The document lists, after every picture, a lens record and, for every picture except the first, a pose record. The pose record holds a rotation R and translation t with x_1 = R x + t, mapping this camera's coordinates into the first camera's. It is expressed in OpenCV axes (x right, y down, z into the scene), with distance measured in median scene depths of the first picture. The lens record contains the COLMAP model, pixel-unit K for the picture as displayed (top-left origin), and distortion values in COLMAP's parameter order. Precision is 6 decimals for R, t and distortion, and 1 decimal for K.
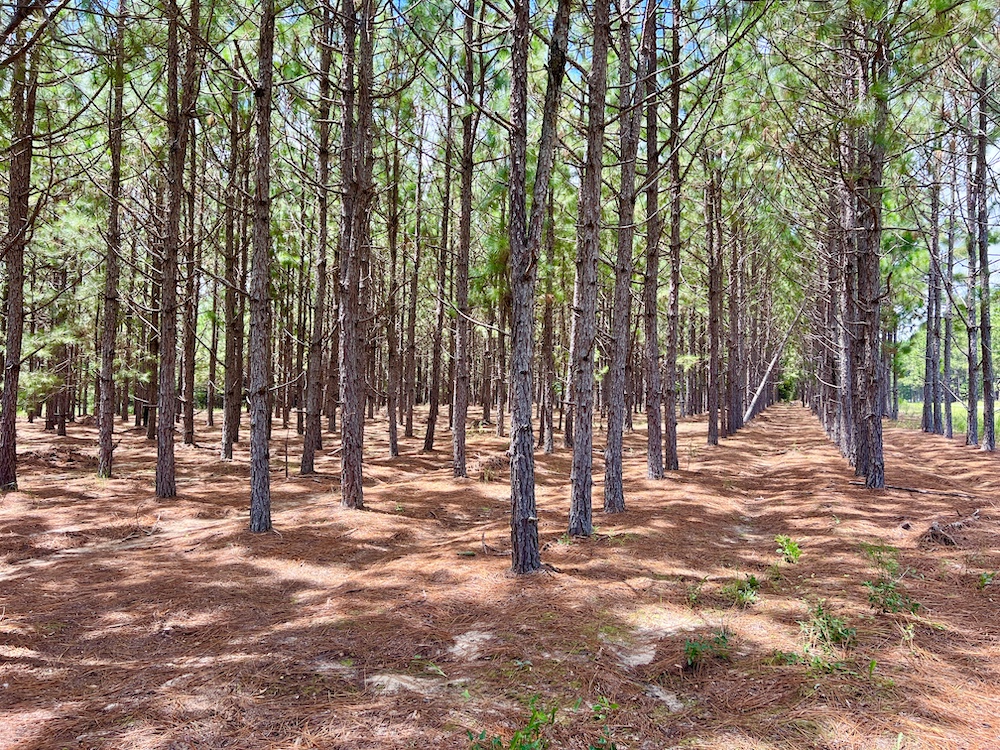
lens RADIAL K [[748.0, 0, 504.2], [0, 748.0, 380.1], [0, 0, 1]] dist [-0.004509, -0.014030]
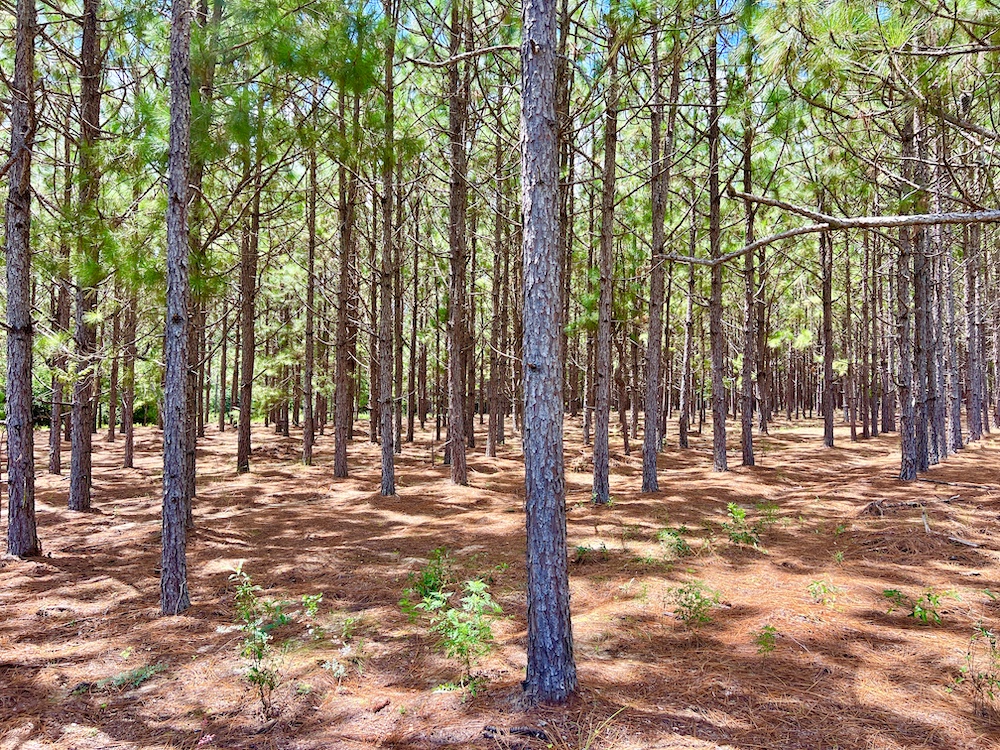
lens RADIAL K [[748.0, 0, 497.2], [0, 748.0, 373.2], [0, 0, 1]] dist [-0.004509, -0.014030]
pose [[0.962141, -0.021980, -0.271663, 0.207056], [0.017501, 0.999668, -0.018899, -0.006652], [0.271989, 0.013430, 0.962207, -0.266087]]
